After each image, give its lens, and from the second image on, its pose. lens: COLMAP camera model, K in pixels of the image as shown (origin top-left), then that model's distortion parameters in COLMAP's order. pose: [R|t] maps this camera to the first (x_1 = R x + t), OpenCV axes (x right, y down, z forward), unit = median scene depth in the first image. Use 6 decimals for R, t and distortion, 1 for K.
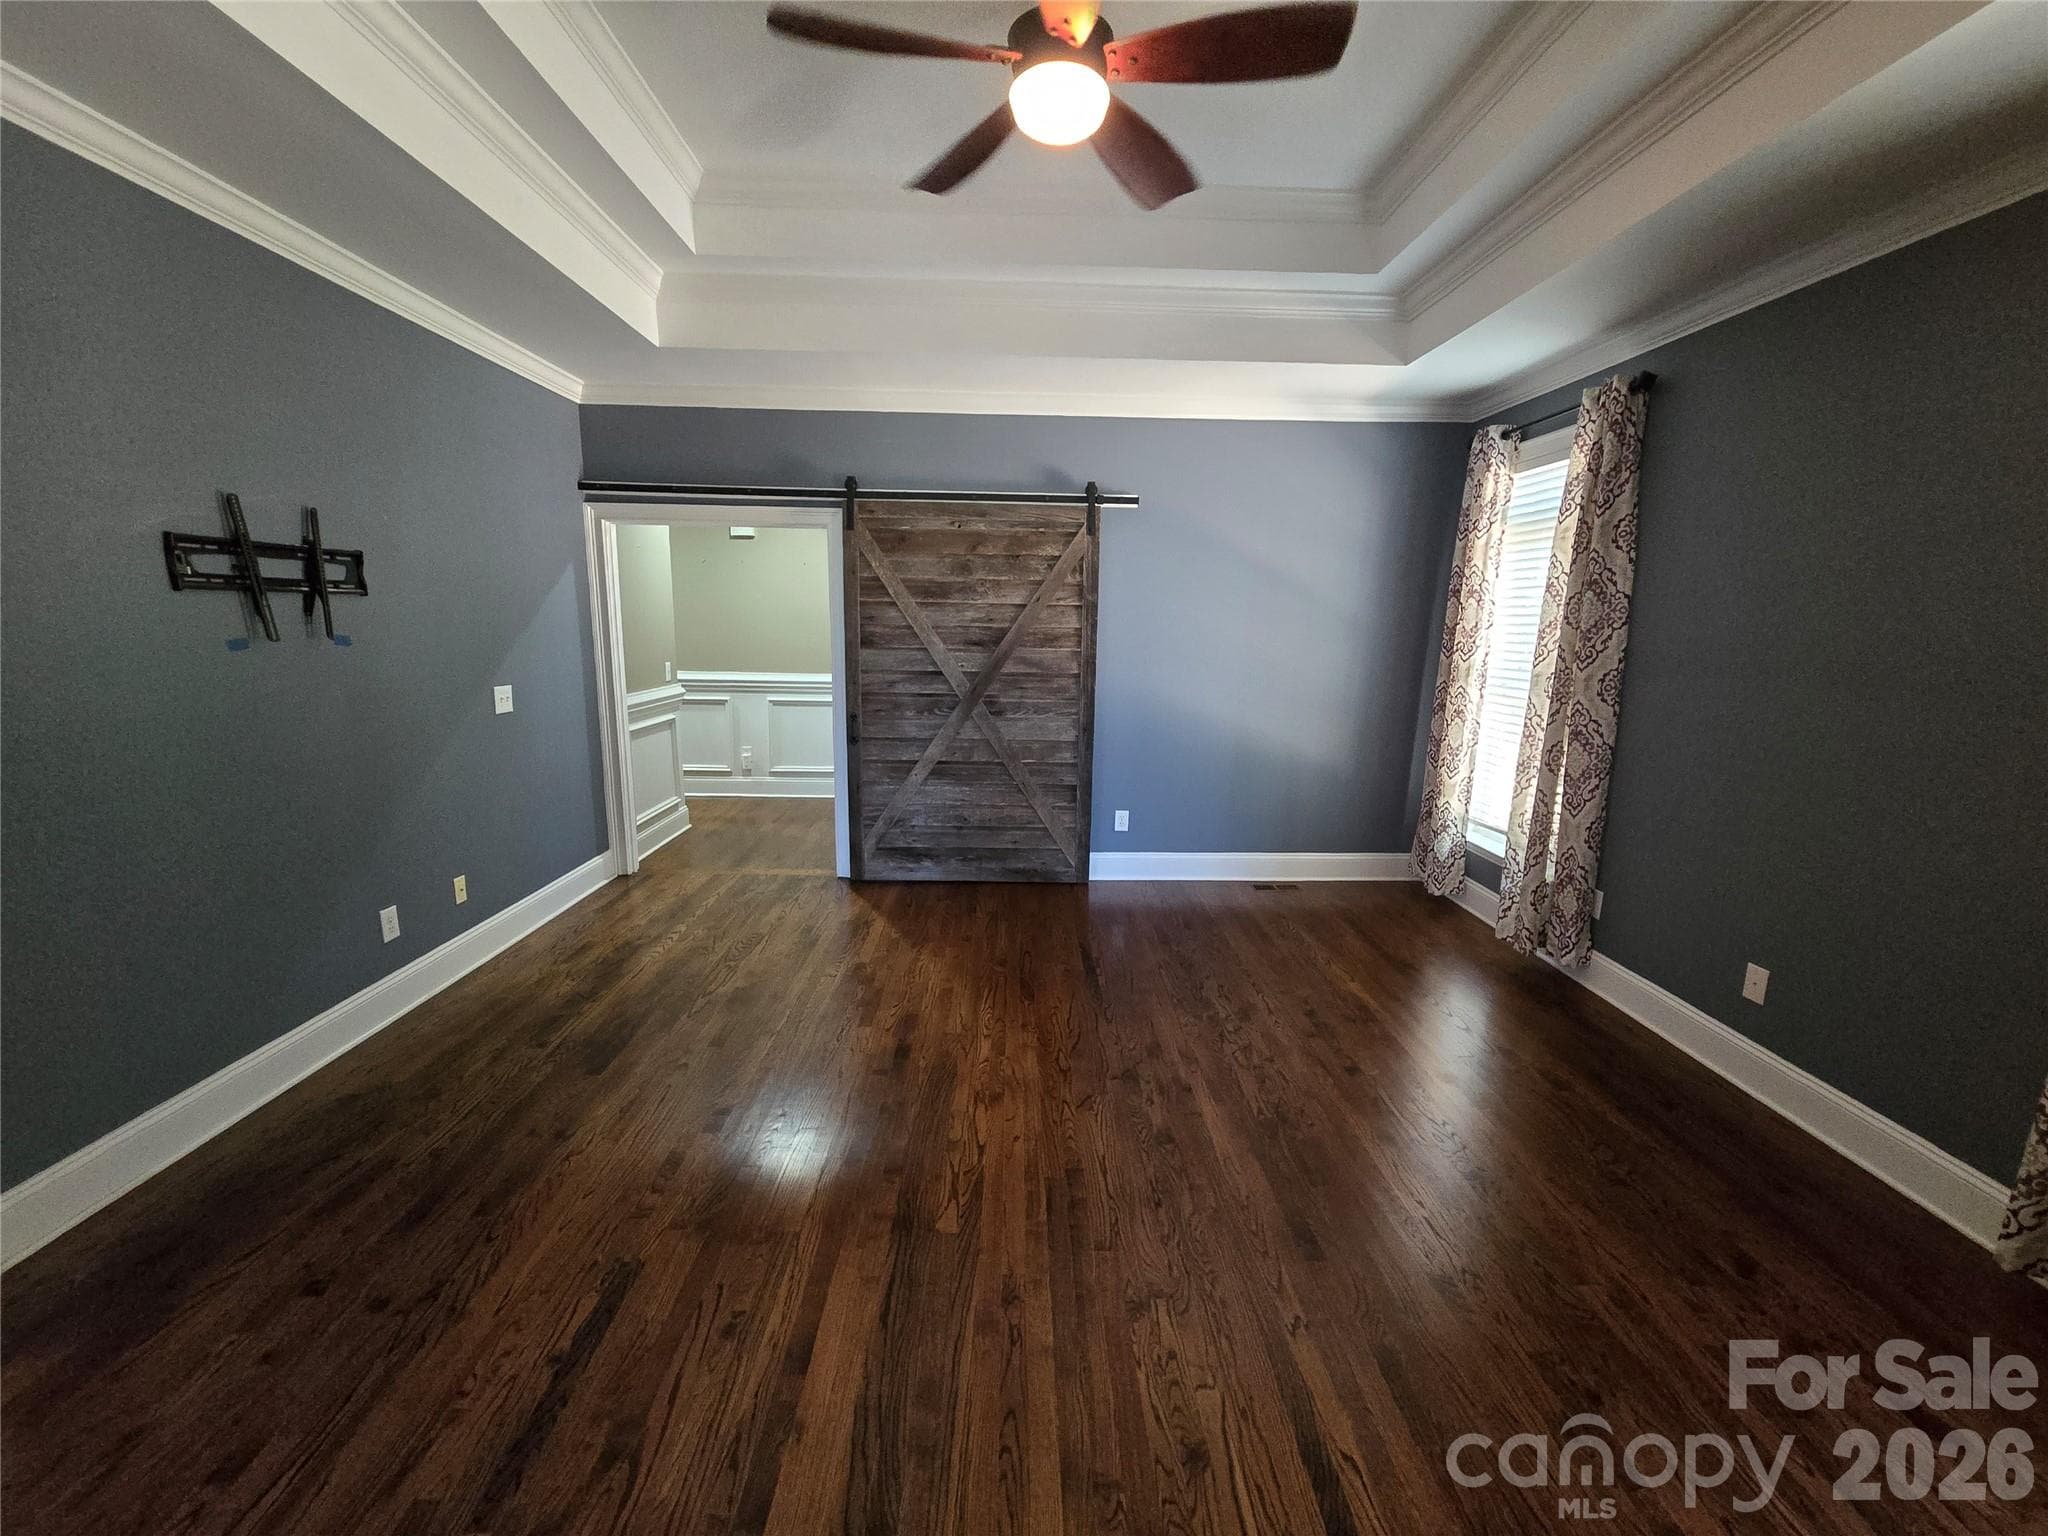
lens RADIAL K [[832.6, 0, 1028.1], [0, 832.6, 780.7], [0, 0, 1]] dist [0.001028, 0.000083]
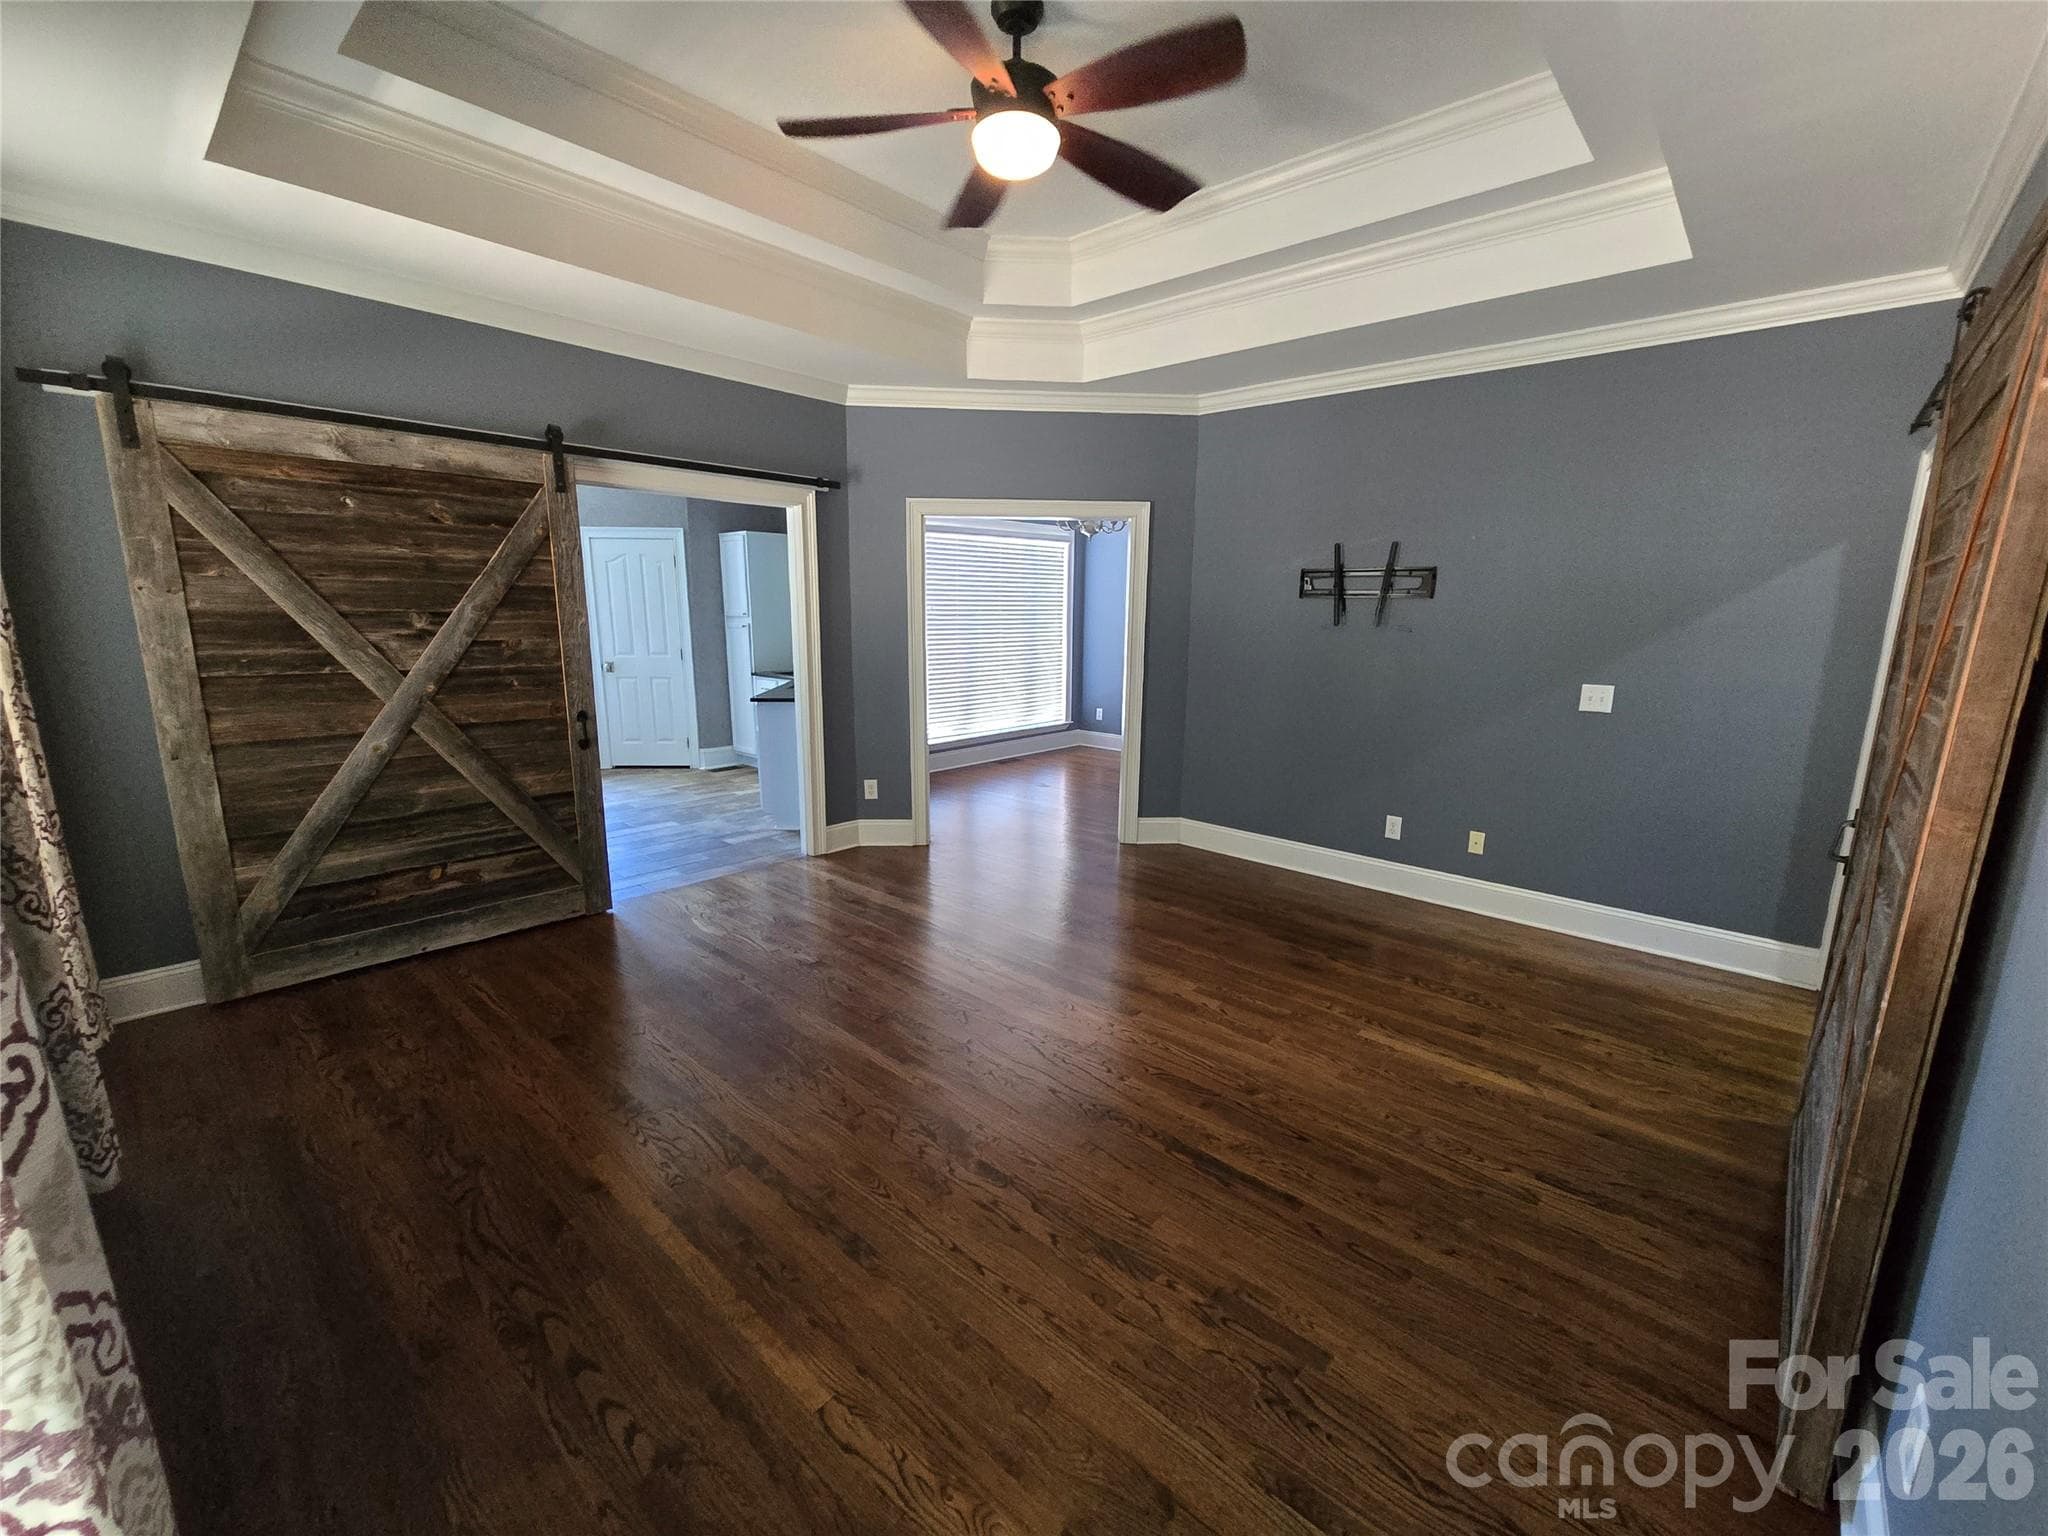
lens RADIAL K [[832.6, 0, 1029.8], [0, 832.6, 771.4], [0, 0, 1]] dist [0.001028, 0.000083]
pose [[-0.691078, 0.104016, -0.715257, 0.838319], [-0.168189, 0.939283, 0.299098, -0.298357], [0.702940, 0.326998, -0.631623, 1.775128]]
